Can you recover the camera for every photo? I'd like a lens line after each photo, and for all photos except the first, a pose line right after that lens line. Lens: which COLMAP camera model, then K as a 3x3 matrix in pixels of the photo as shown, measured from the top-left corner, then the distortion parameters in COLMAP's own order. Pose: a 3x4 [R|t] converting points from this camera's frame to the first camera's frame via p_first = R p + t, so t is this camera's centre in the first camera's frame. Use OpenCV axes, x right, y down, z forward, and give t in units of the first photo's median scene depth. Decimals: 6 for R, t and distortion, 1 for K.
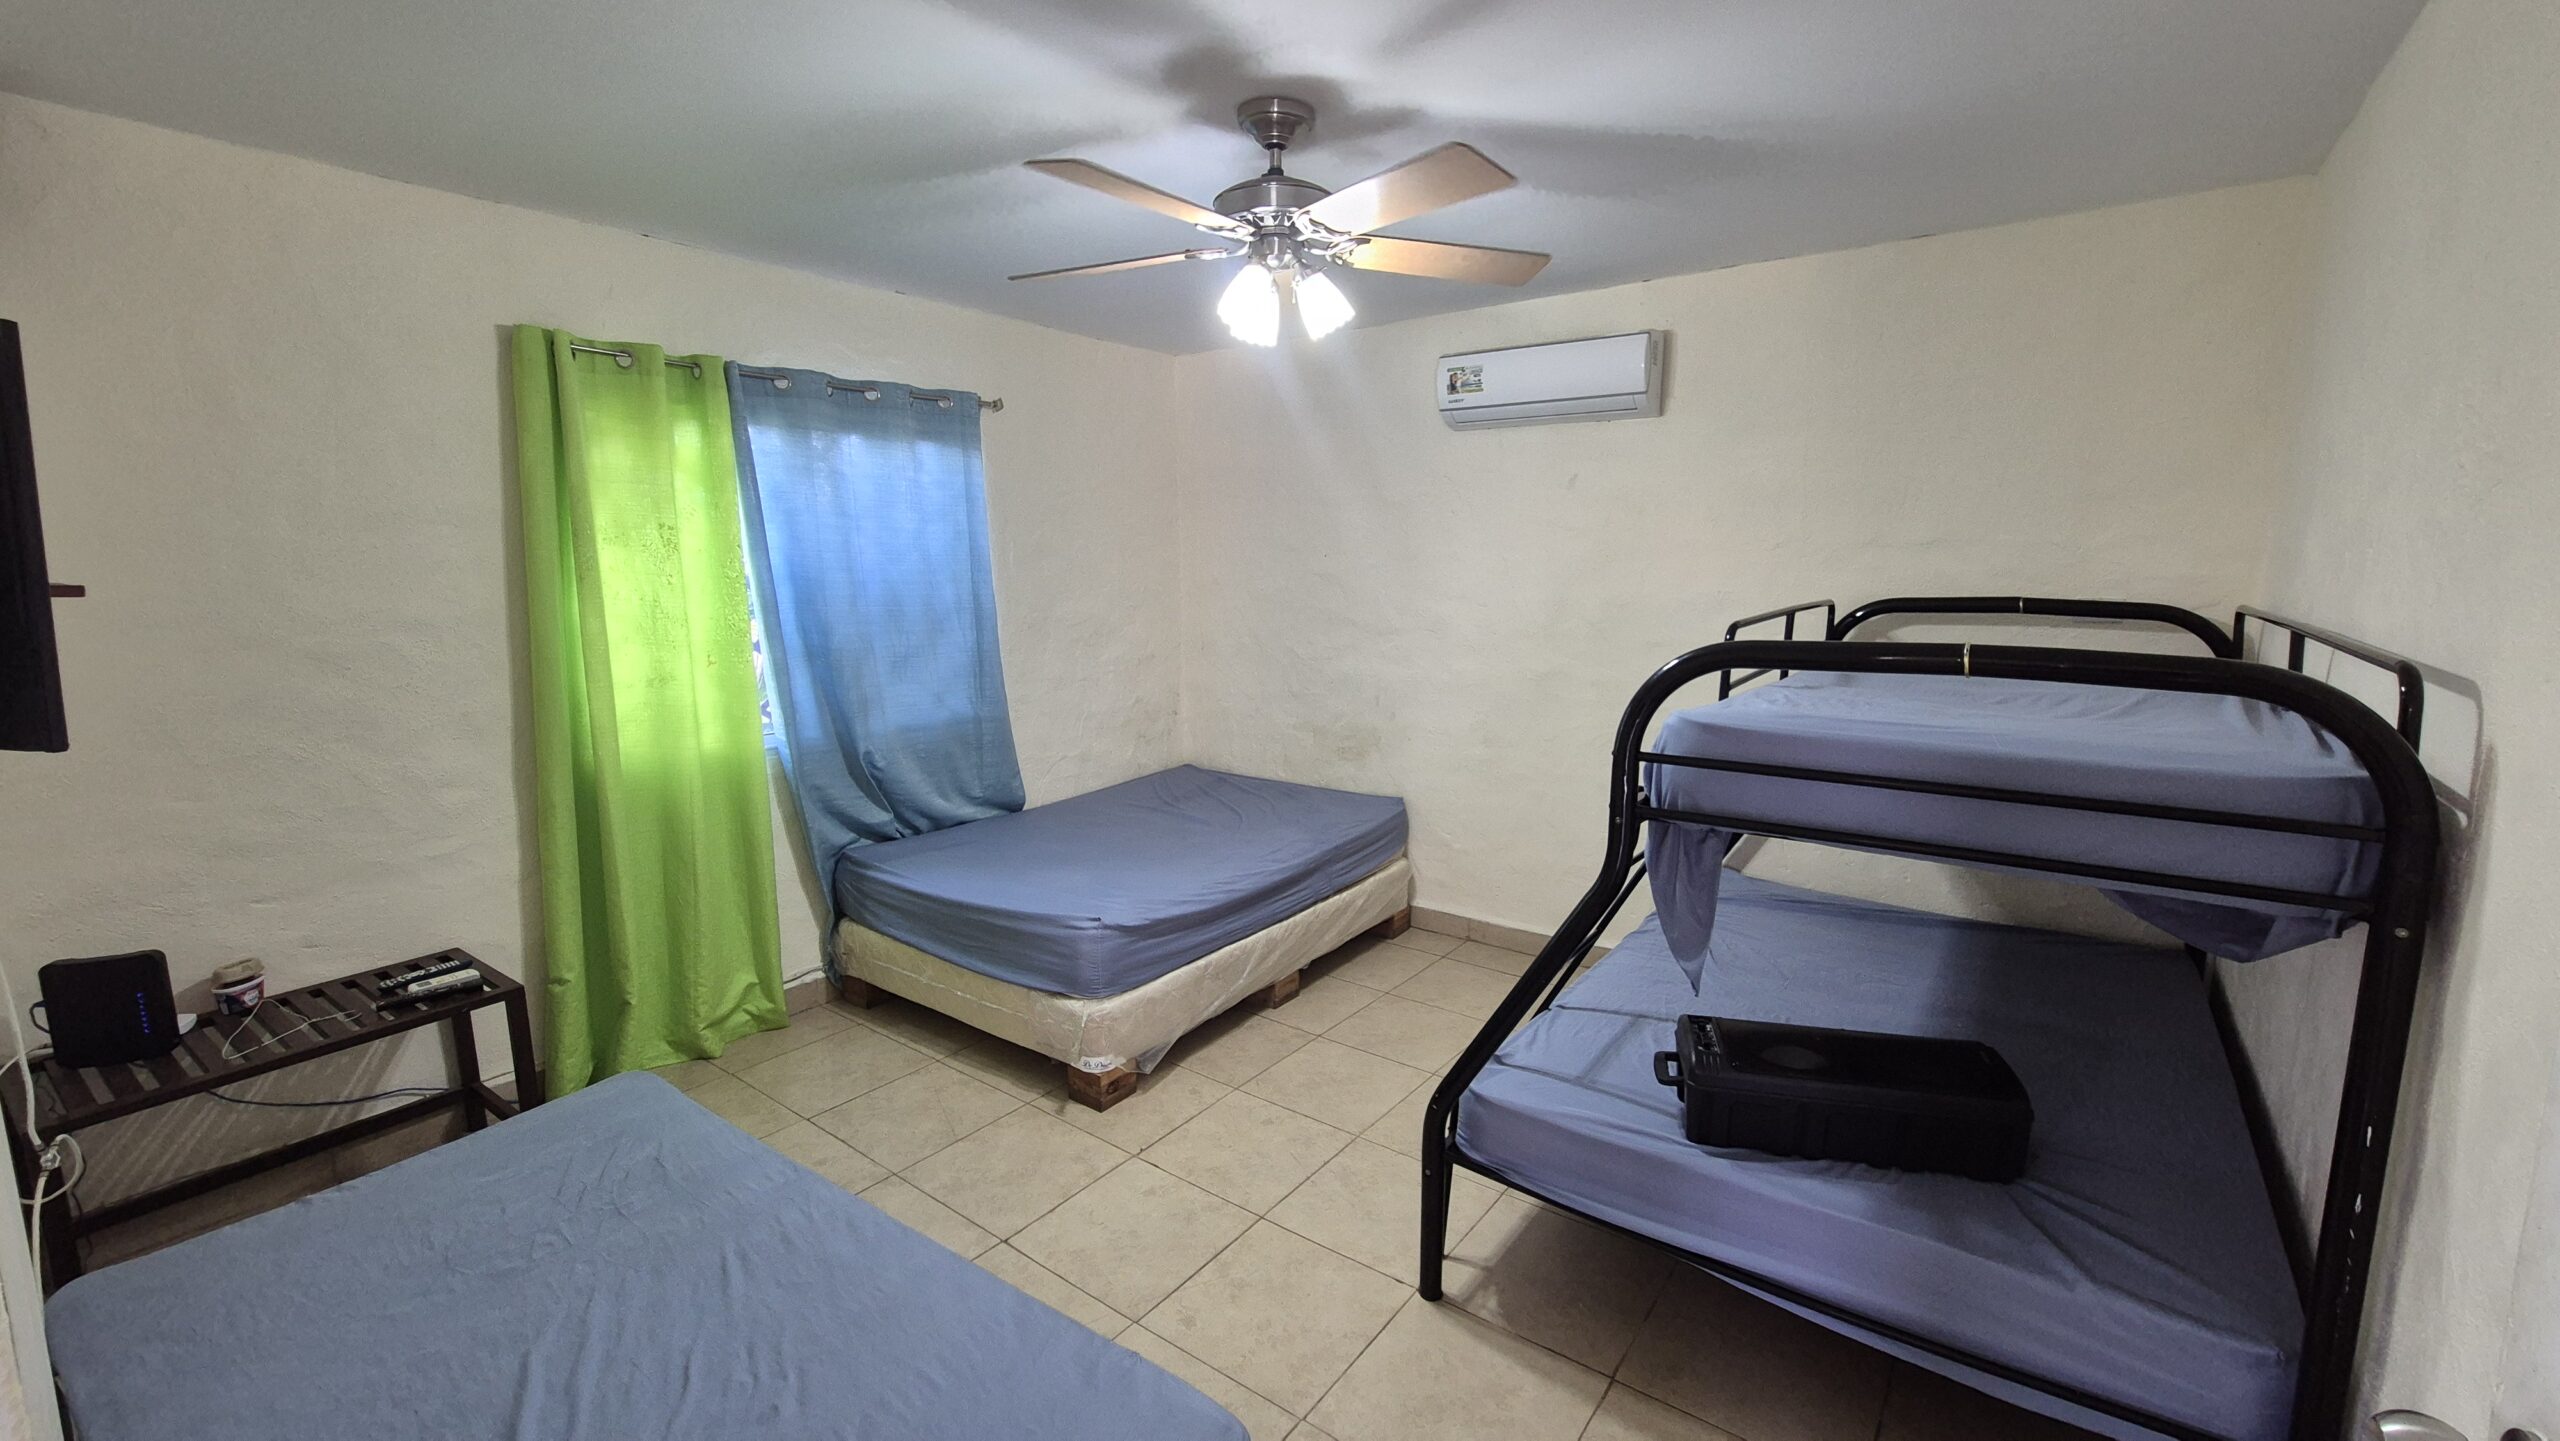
lens RADIAL K [[1049.9, 0, 1291.3], [0, 1049.9, 713.7], [0, 0, 1]] dist [-0.001845, 0.000185]
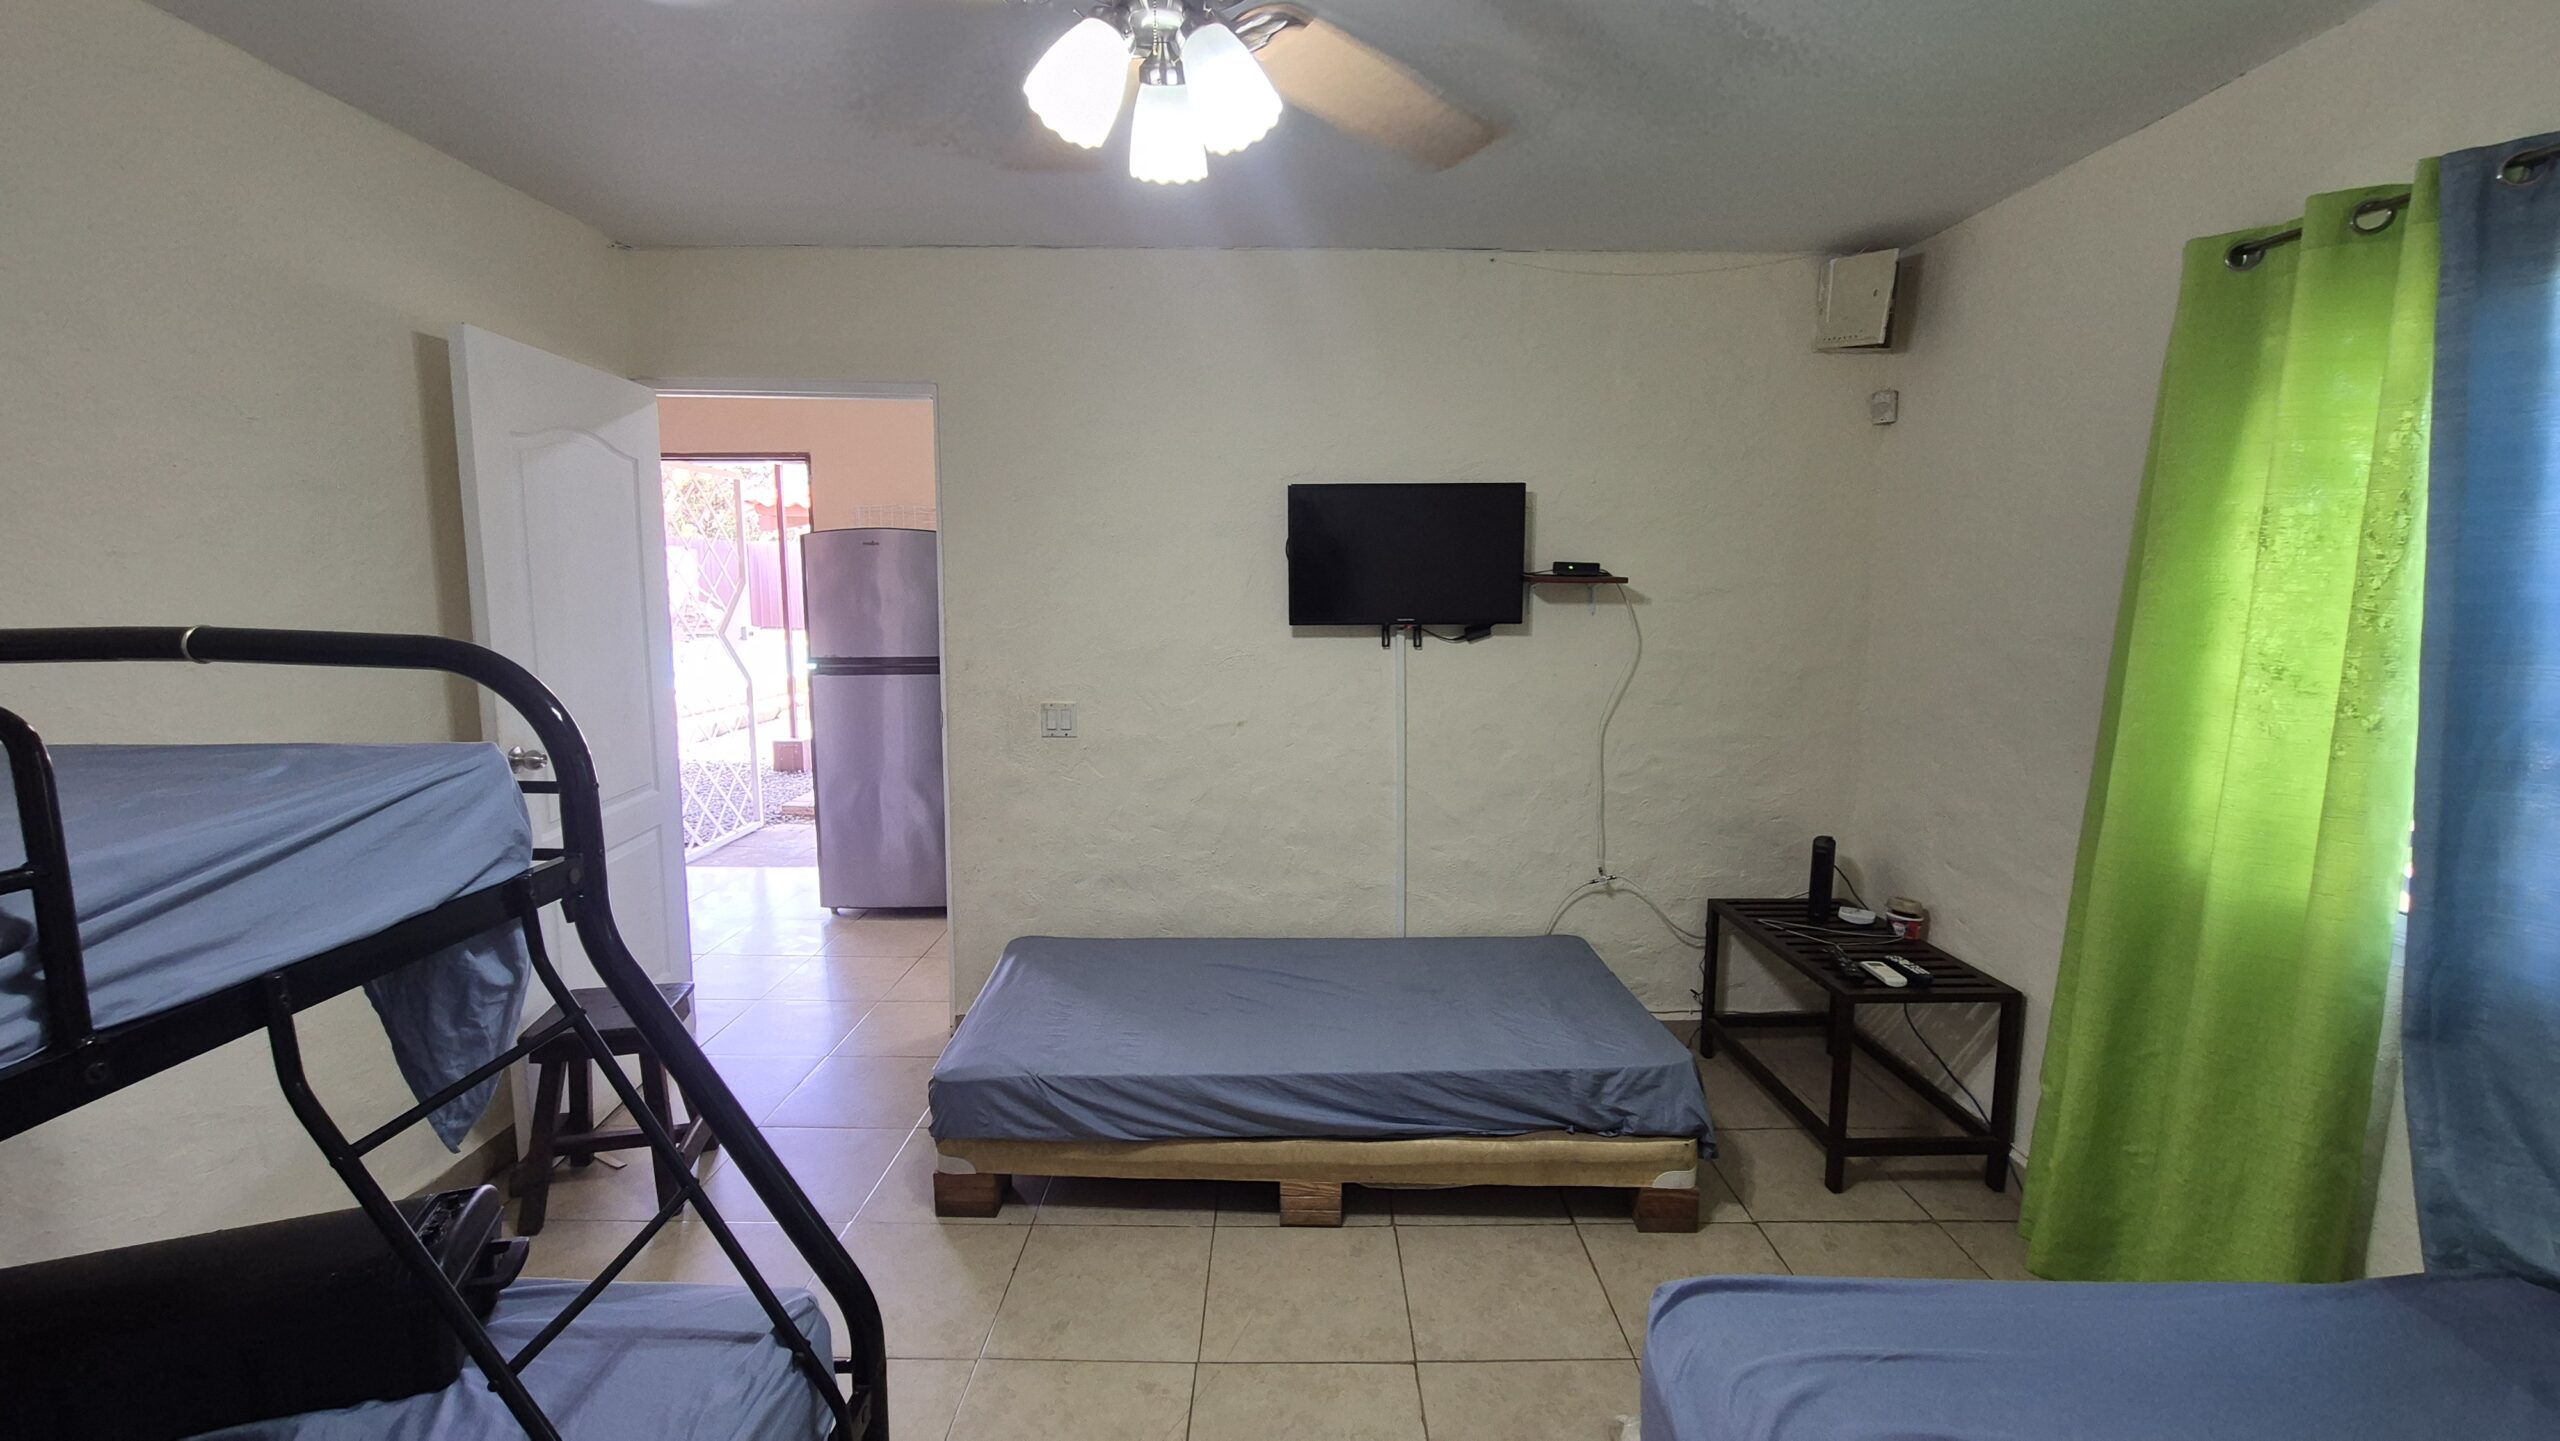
lens RADIAL K [[1049.9, 0, 1291.3], [0, 1049.9, 713.7], [0, 0, 1]] dist [-0.001845, 0.000185]
pose [[-0.803432, 0.095516, -0.587685, 0.268341], [-0.077018, 0.962083, 0.261659, -0.236018], [0.590394, 0.255487, -0.765611, 1.499080]]
